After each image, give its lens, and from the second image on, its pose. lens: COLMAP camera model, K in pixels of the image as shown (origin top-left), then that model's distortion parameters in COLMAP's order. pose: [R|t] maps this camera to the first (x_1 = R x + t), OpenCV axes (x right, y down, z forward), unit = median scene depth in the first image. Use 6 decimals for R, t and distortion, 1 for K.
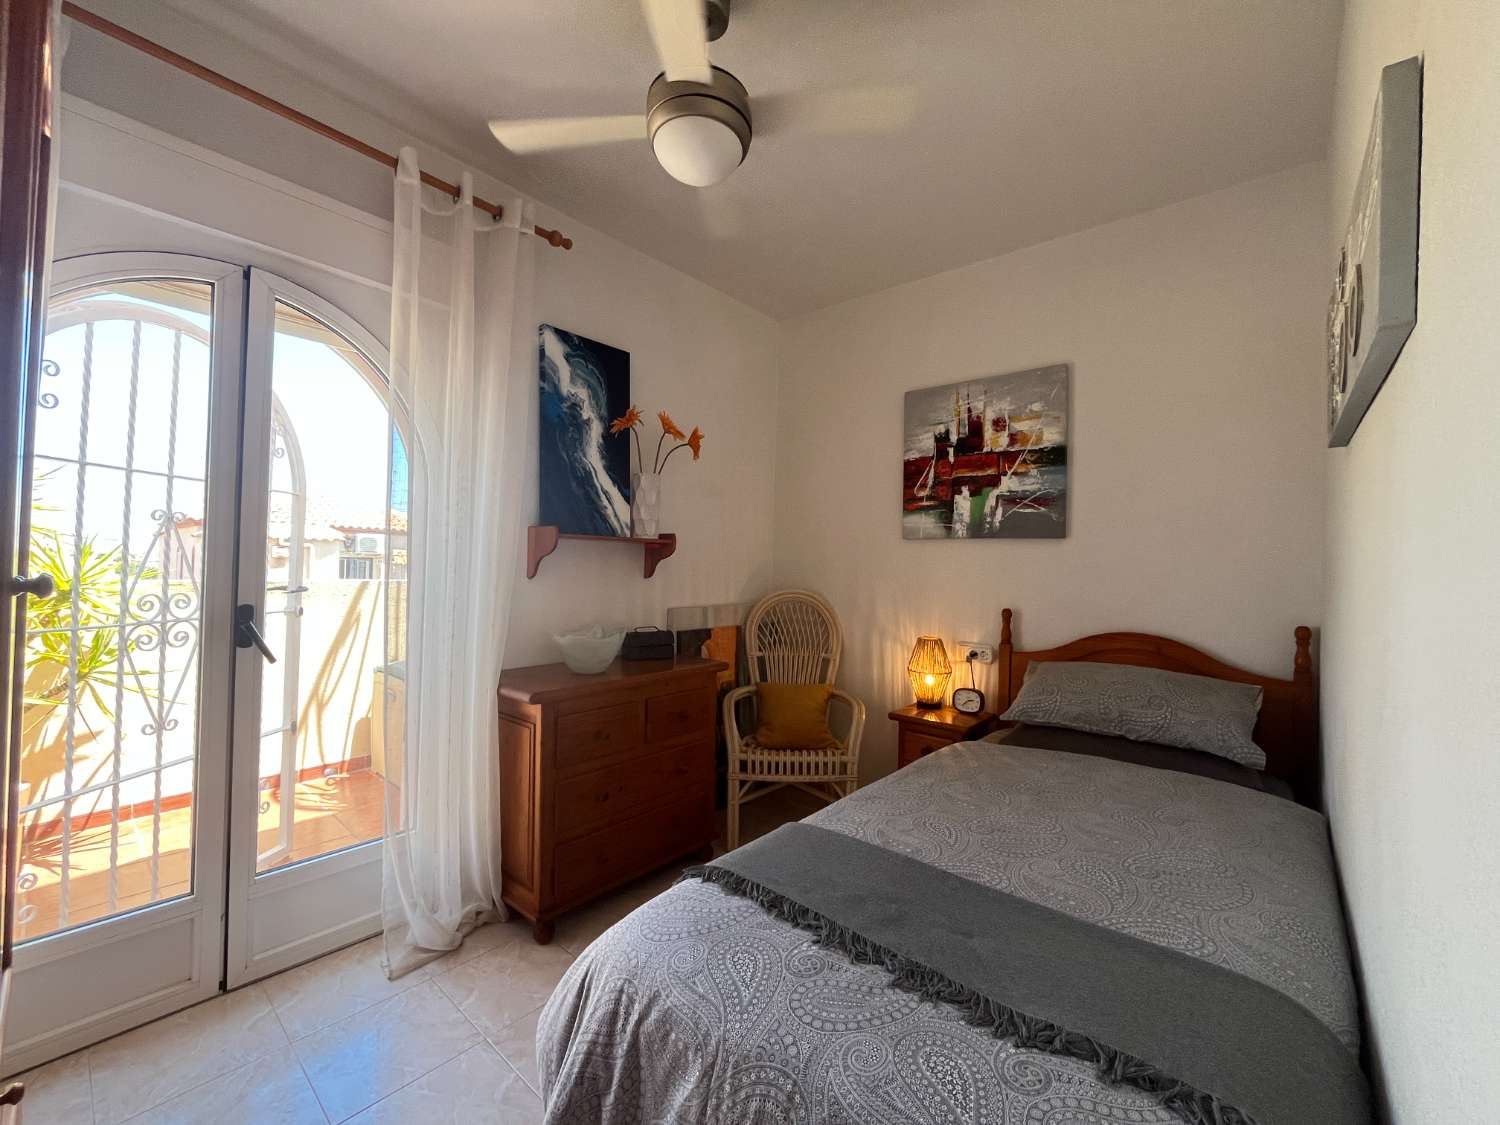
lens RADIAL K [[618.0, 0, 750.0], [0, 618.0, 562.5], [0, 0, 1]] dist [-0.002711, -0.000205]
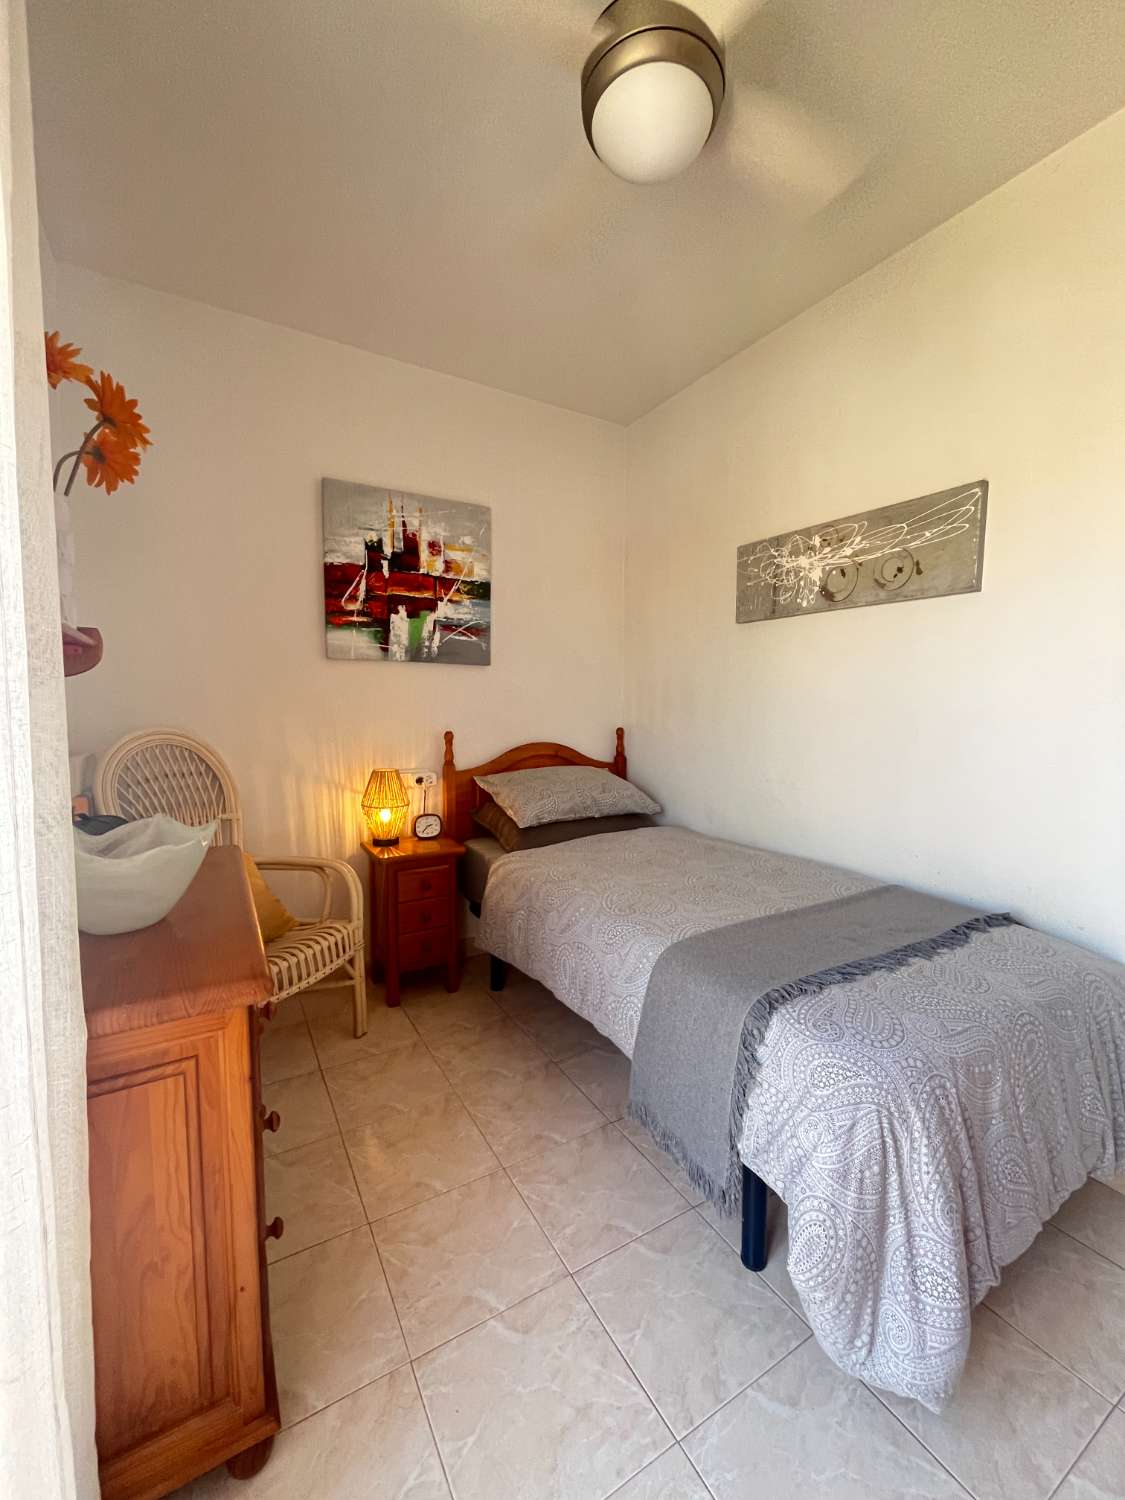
lens RADIAL K [[618.0, 0, 562.5], [0, 618.0, 750.0], [0, 0, 1]] dist [-0.002711, -0.000205]
pose [[0.308126, -0.095888, 0.946501, -0.504650], [-0.000995, 0.994875, 0.101112, -0.000031], [-0.951345, -0.032097, 0.306451, 0.482573]]
